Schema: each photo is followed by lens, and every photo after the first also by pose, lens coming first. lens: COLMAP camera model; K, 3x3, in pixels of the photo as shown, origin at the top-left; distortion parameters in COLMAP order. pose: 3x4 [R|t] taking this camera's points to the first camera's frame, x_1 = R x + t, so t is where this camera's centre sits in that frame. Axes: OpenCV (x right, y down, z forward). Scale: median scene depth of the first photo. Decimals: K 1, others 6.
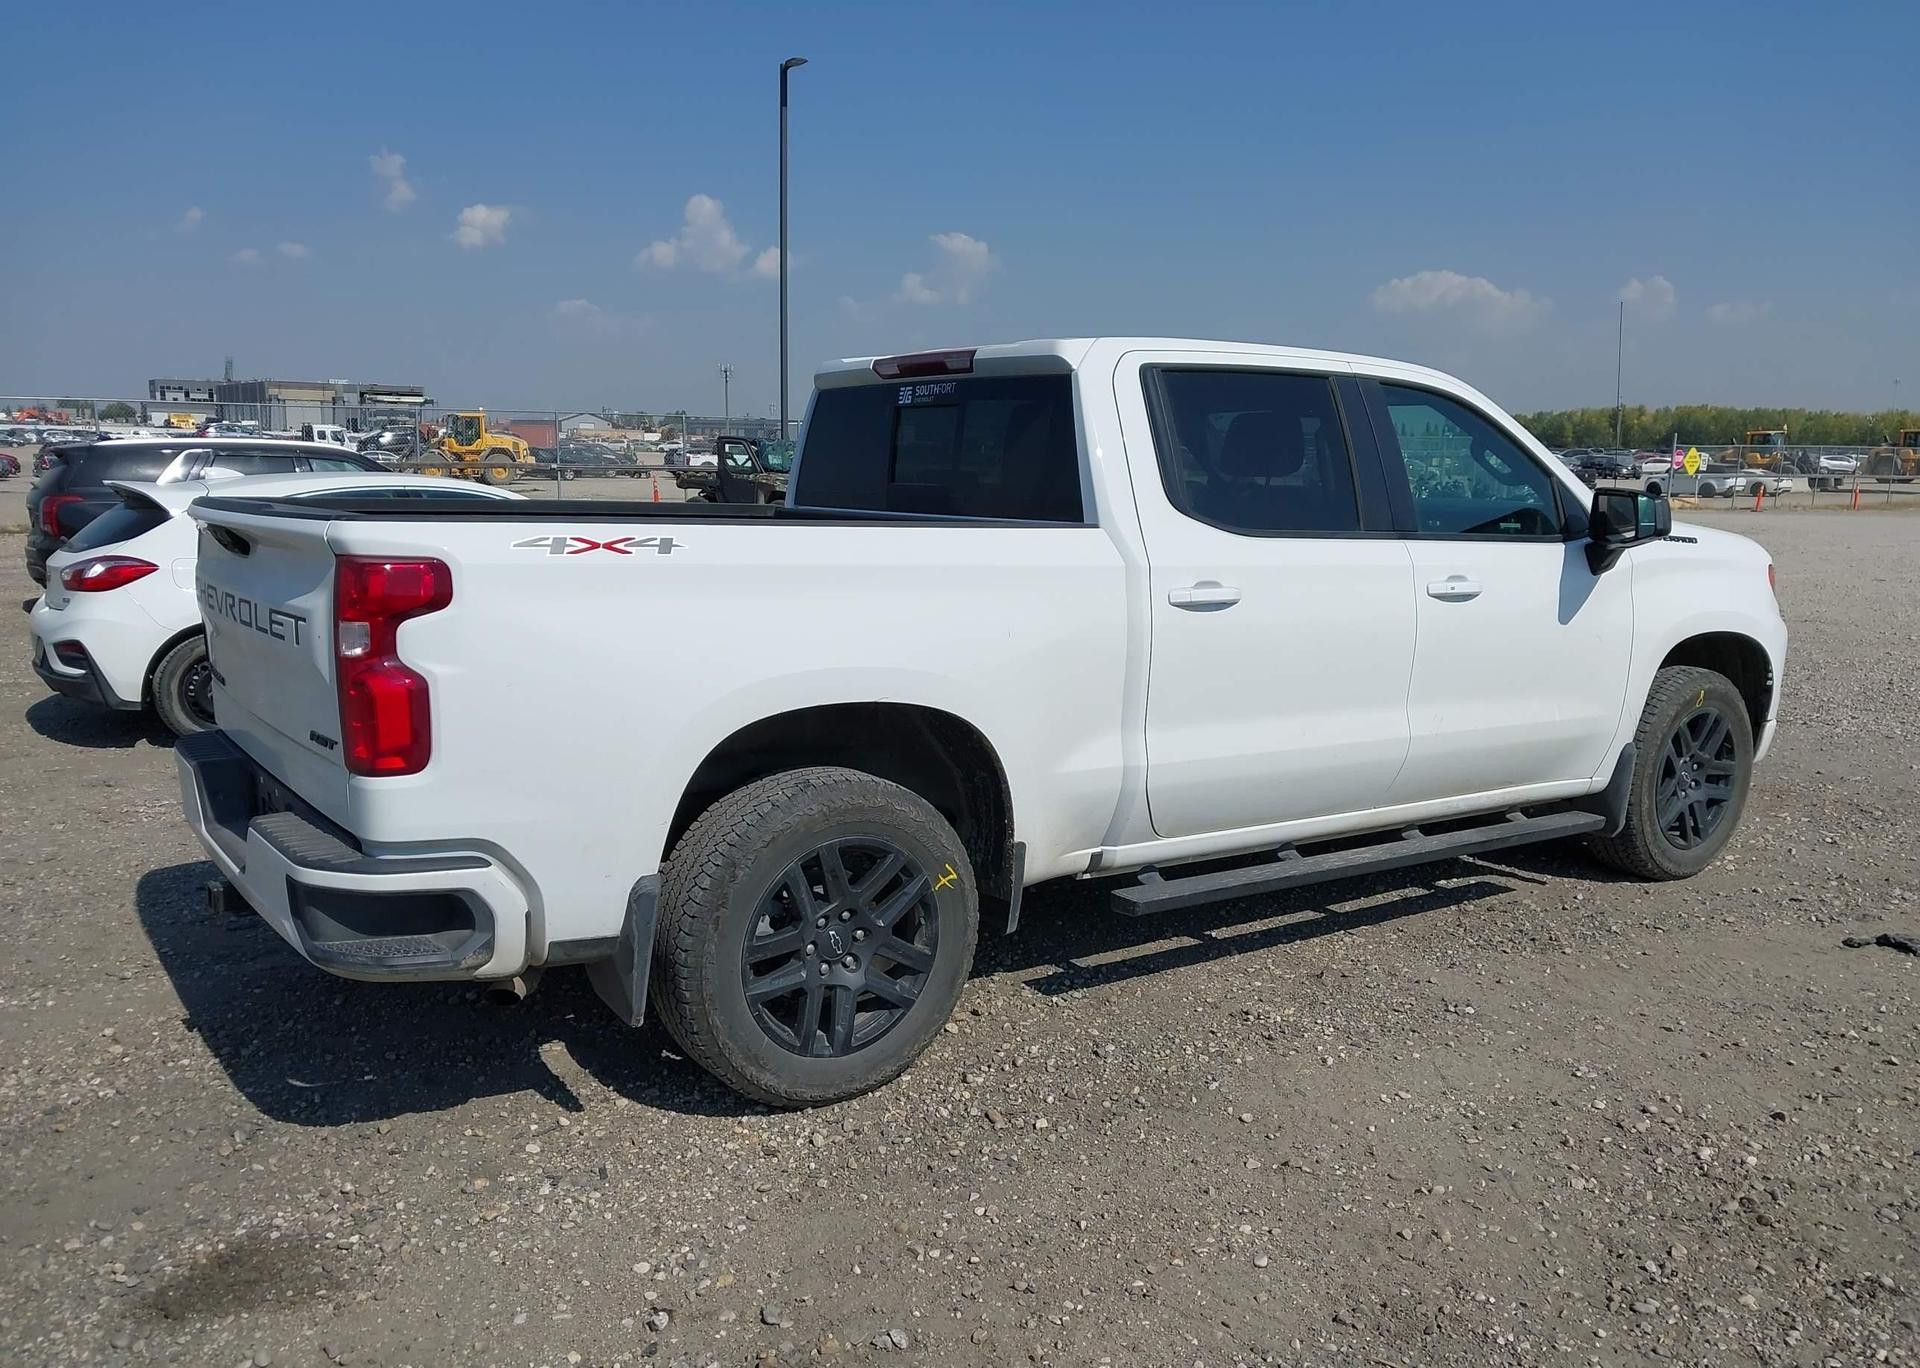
lens RADIAL K [[1510.1, 0, 955.8], [0, 1510.1, 681.6], [0, 0, 1]] dist [0.151466, -0.356602]
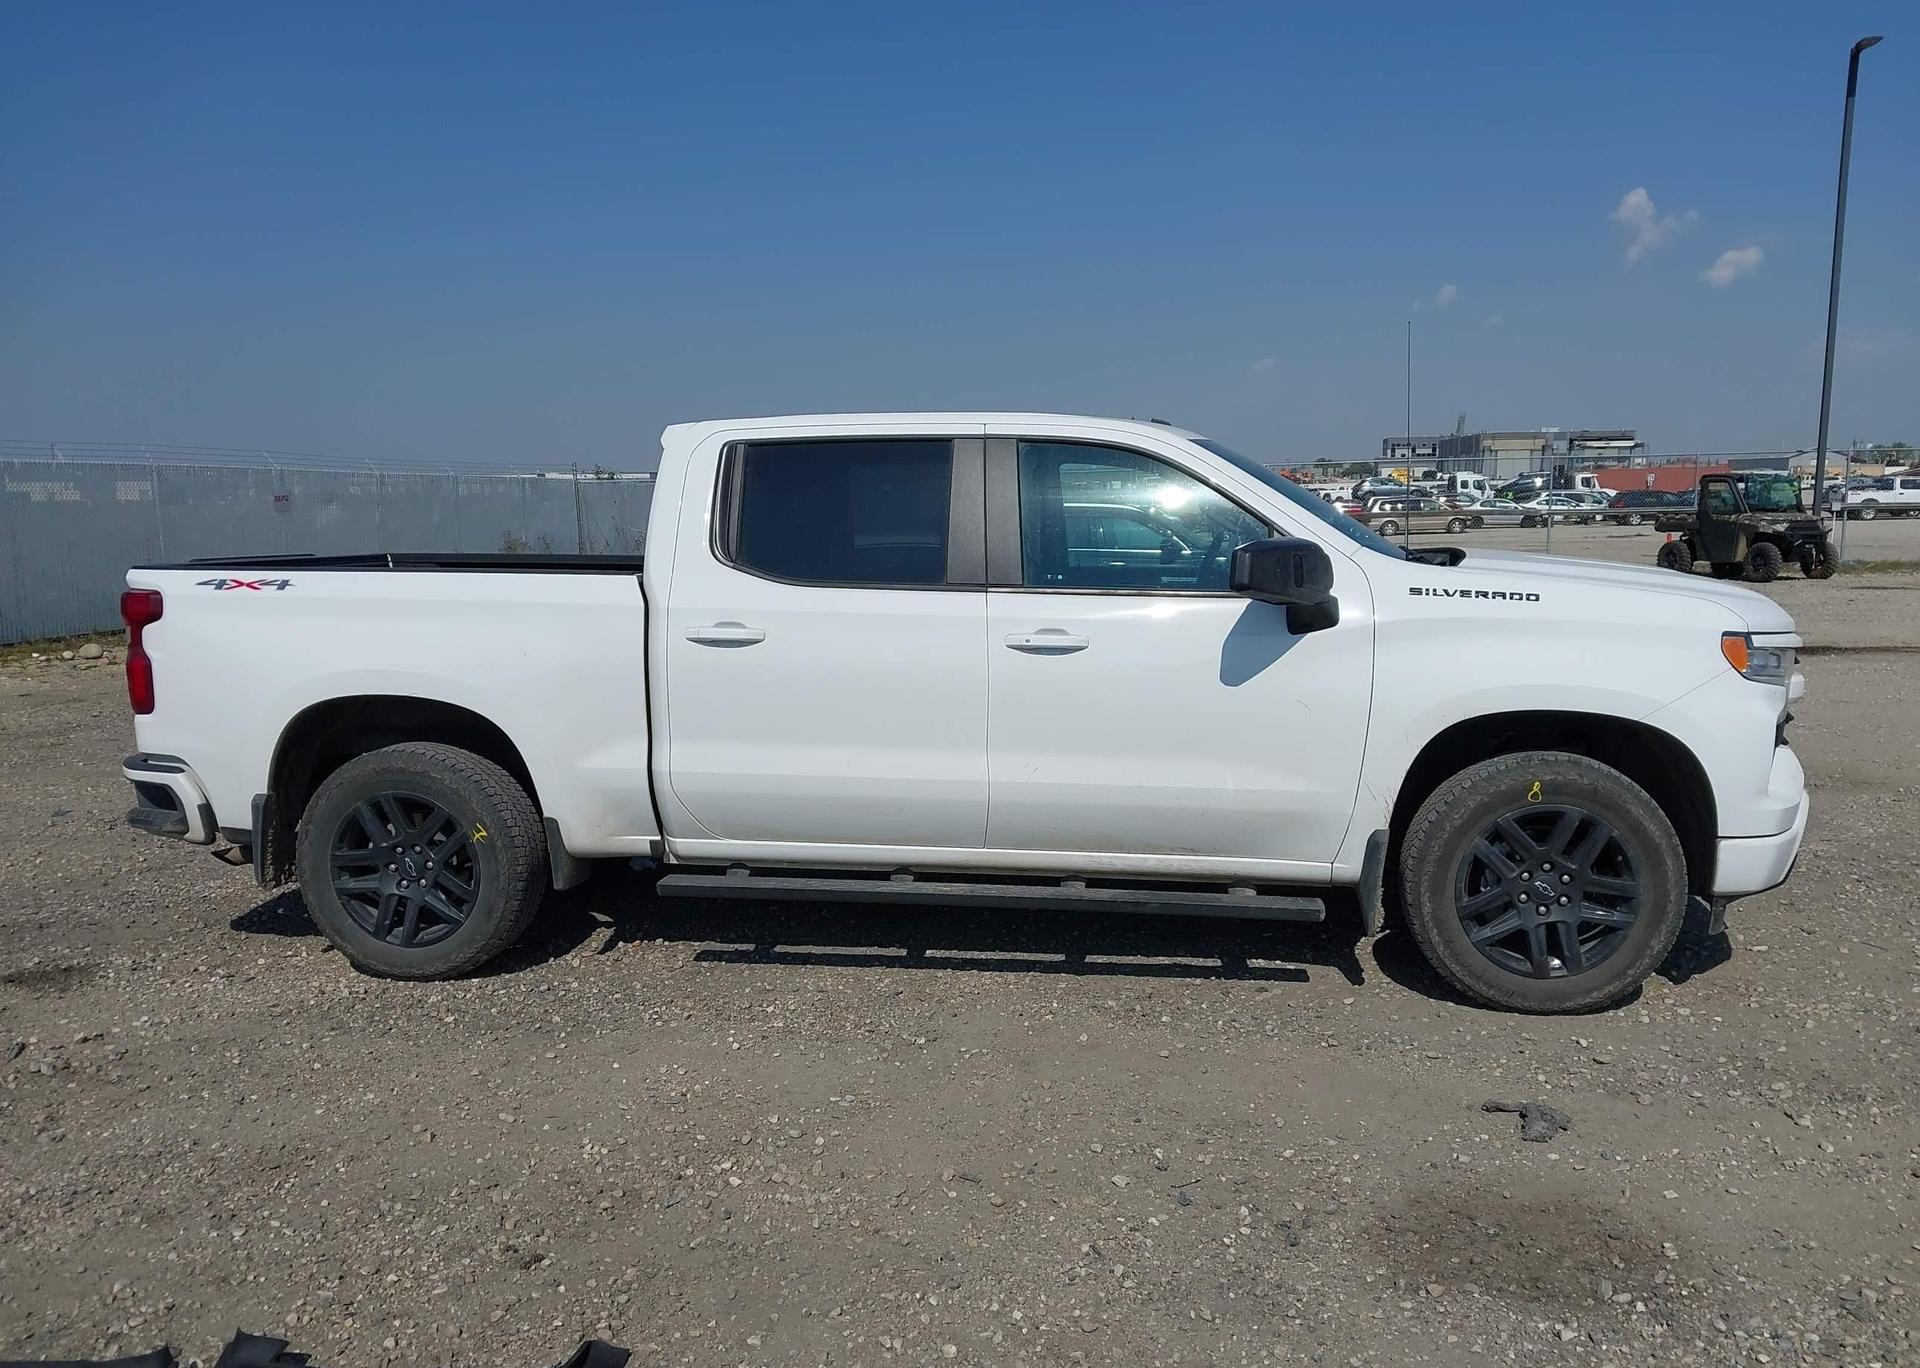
lens RADIAL K [[1510.1, 0, 955.8], [0, 1510.1, 681.6], [0, 0, 1]] dist [0.151466, -0.356602]
pose [[0.726573, 0.053088, -0.685036, 0.983566], [-0.073631, 0.997285, -0.000809, -0.028467], [0.683133, 0.051028, 0.728509, 0.234588]]
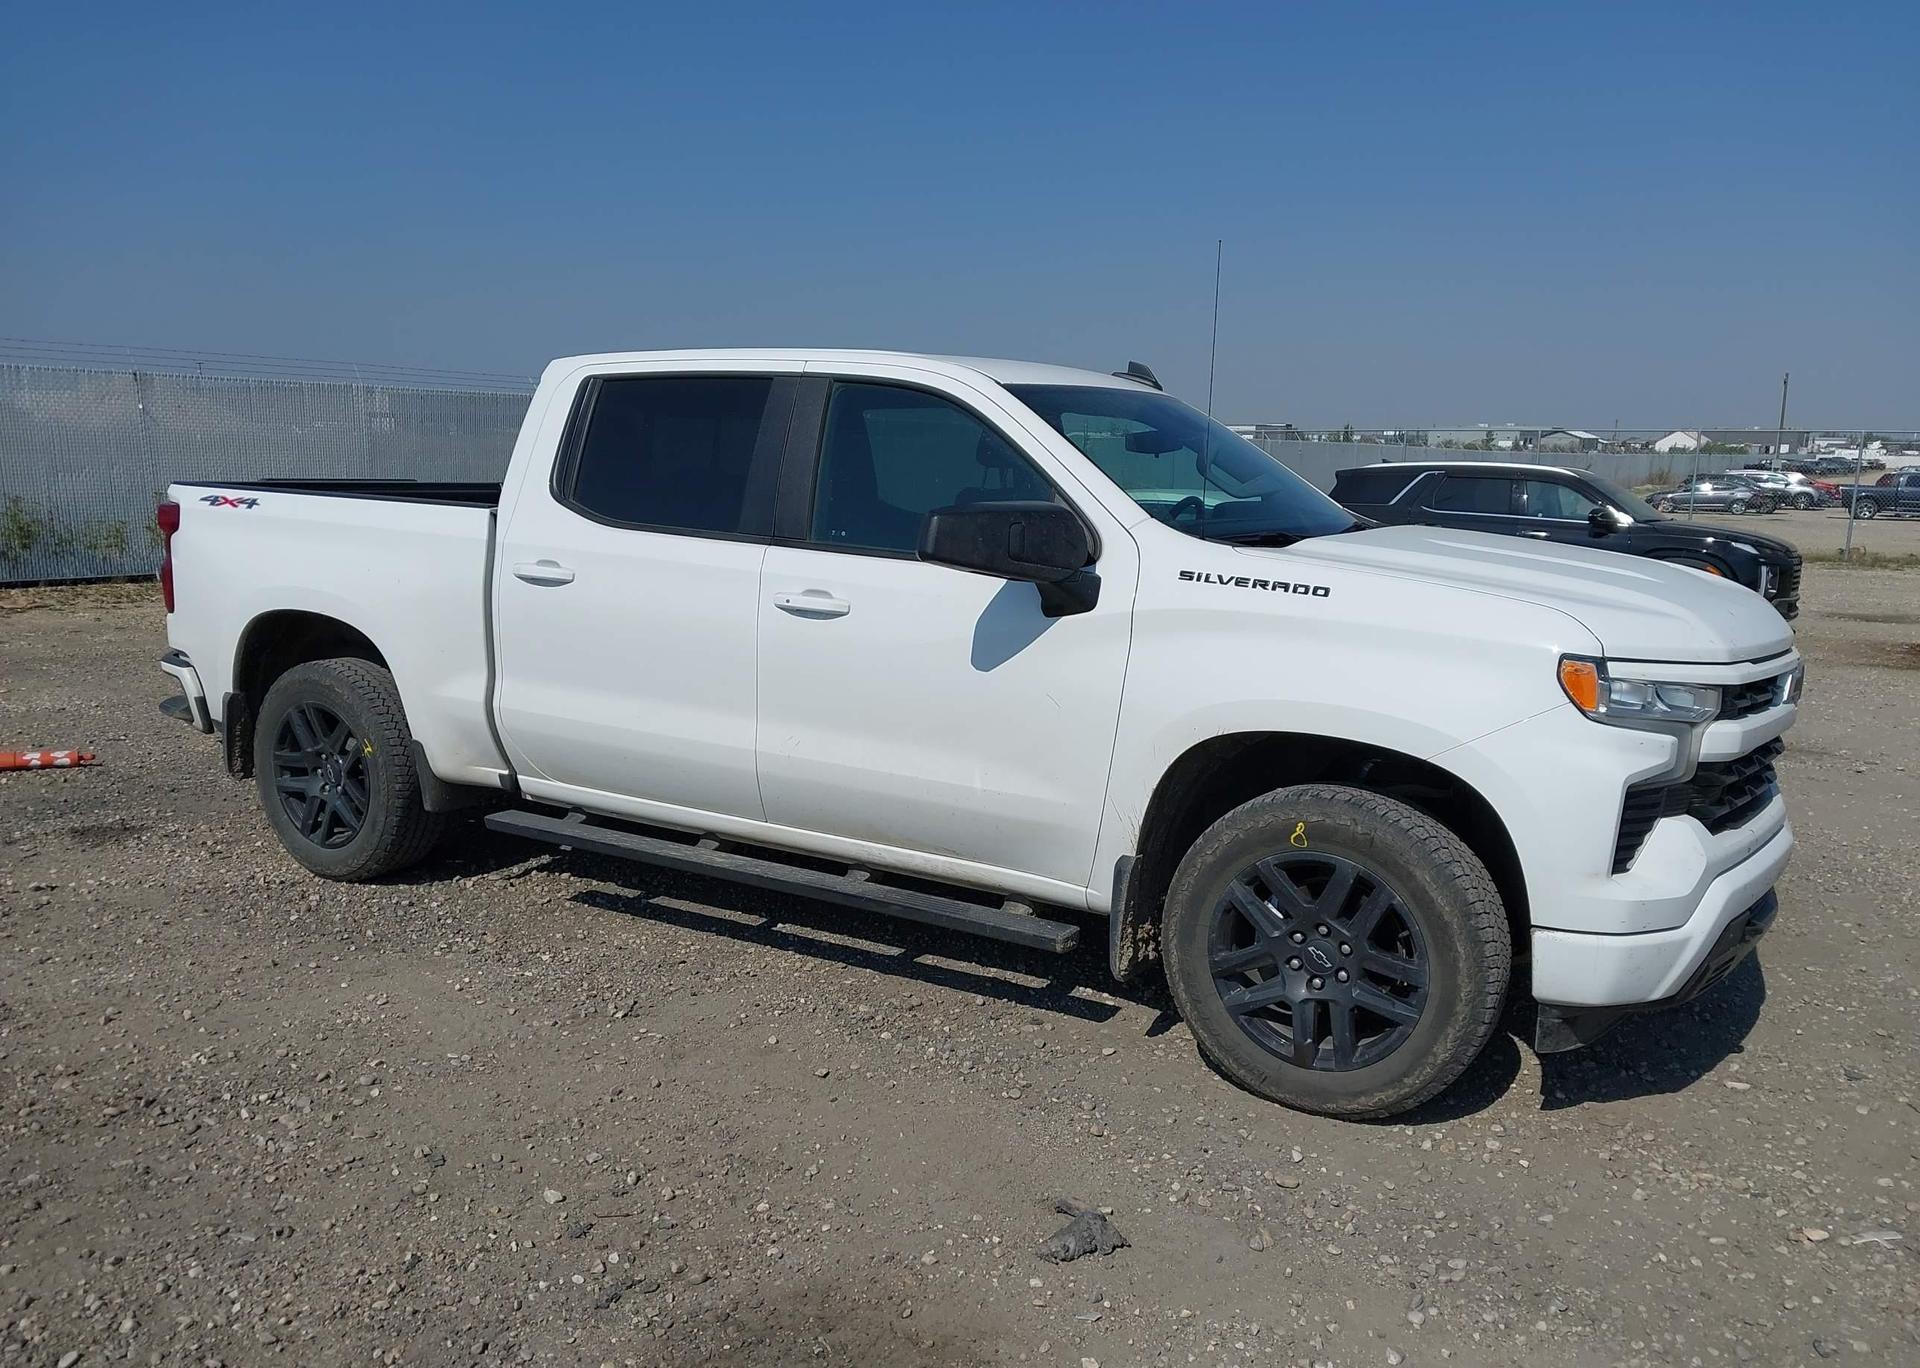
lens RADIAL K [[1510.1, 0, 955.8], [0, 1510.1, 681.6], [0, 0, 1]] dist [0.151466, -0.356602]
pose [[0.411051, 0.128051, -0.902574, 1.206581], [-0.146512, 0.986494, 0.073233, -0.094797], [0.899762, 0.102135, 0.424261, 0.708210]]
